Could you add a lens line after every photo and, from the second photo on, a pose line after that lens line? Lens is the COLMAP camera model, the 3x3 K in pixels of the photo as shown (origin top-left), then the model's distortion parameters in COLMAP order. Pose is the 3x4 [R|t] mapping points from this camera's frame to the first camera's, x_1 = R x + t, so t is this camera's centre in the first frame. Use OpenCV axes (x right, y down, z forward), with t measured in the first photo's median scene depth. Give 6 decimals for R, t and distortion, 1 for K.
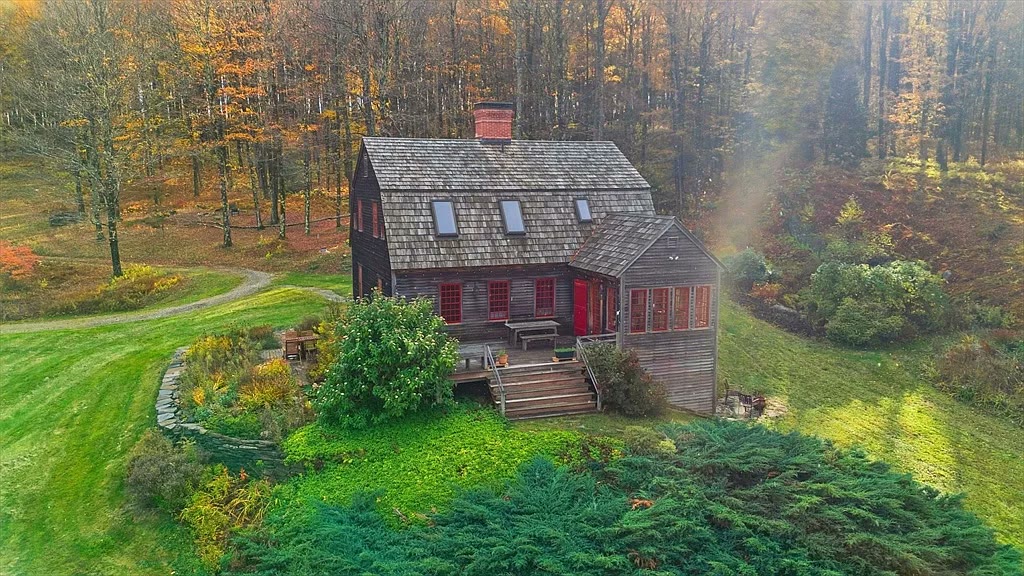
lens RADIAL K [[758.5, 0, 511.7], [0, 758.5, 288.4], [0, 0, 1]] dist [0.000740, 0.000020]
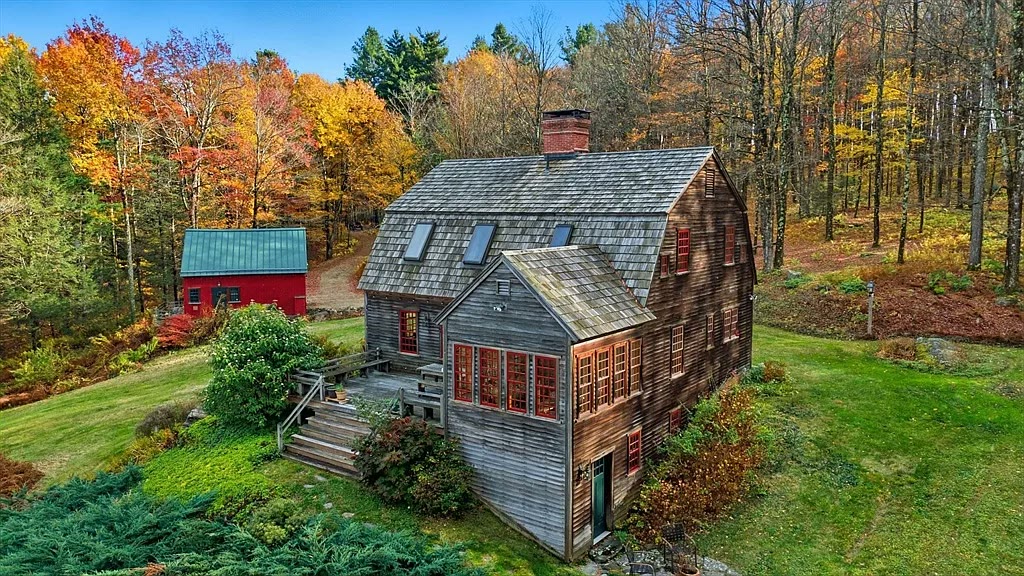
lens RADIAL K [[758.5, 0, 511.9], [0, 758.5, 287.5], [0, 0, 1]] dist [0.000740, 0.000020]
pose [[0.560956, 0.094182, -0.822471, 0.729464], [-0.114845, 0.992754, 0.035353, -0.078880], [0.819841, 0.074625, 0.567708, 0.535190]]
